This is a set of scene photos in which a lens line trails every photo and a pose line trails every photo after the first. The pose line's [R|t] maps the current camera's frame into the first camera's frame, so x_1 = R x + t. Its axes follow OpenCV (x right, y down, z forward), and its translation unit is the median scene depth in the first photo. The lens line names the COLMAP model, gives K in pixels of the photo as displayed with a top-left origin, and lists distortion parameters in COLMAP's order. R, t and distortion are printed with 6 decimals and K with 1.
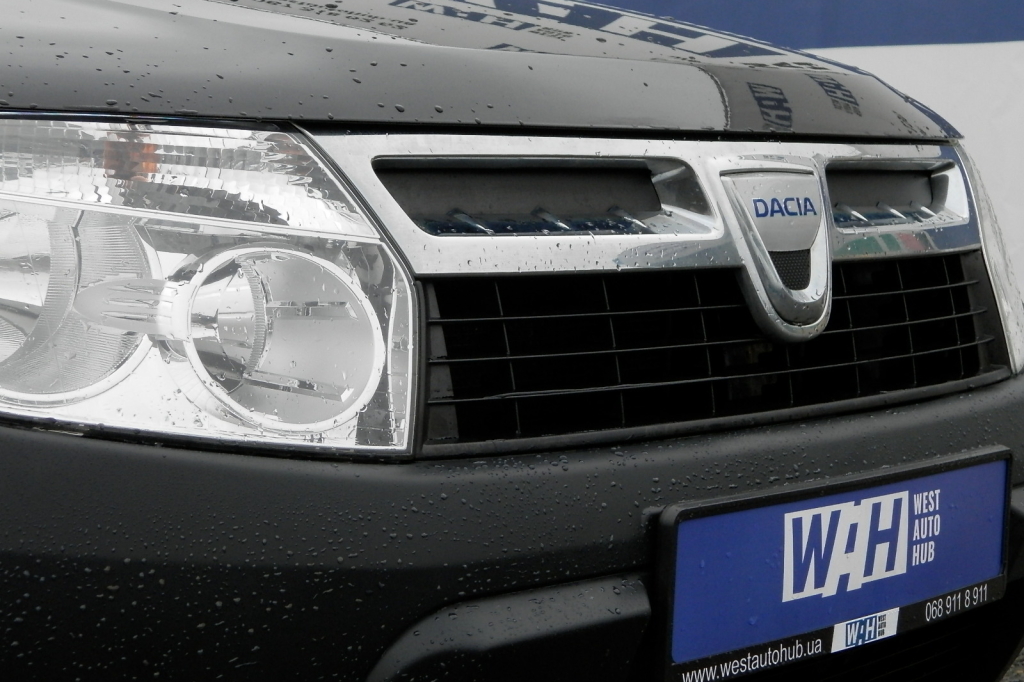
lens RADIAL K [[2561.8, 0, 512.0], [0, 2561.8, 341.0], [0, 0, 1]] dist [0.020044, 0.100127]
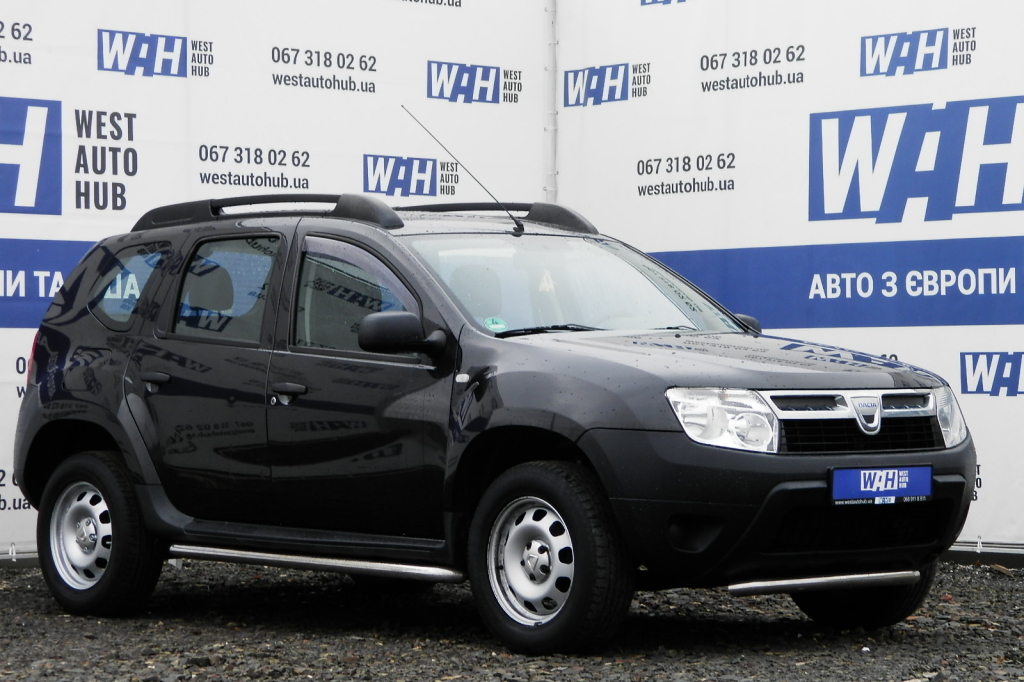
lens RADIAL K [[3042.3, 0, 512.0], [0, 3042.3, 341.0], [0, 0, 1]] dist [0.441746, -1.360375]
pose [[0.984016, -0.004839, -0.178012, 0.467916], [-0.007357, 0.997673, -0.067786, 0.210816], [0.177926, 0.068013, 0.981691, -4.534955]]
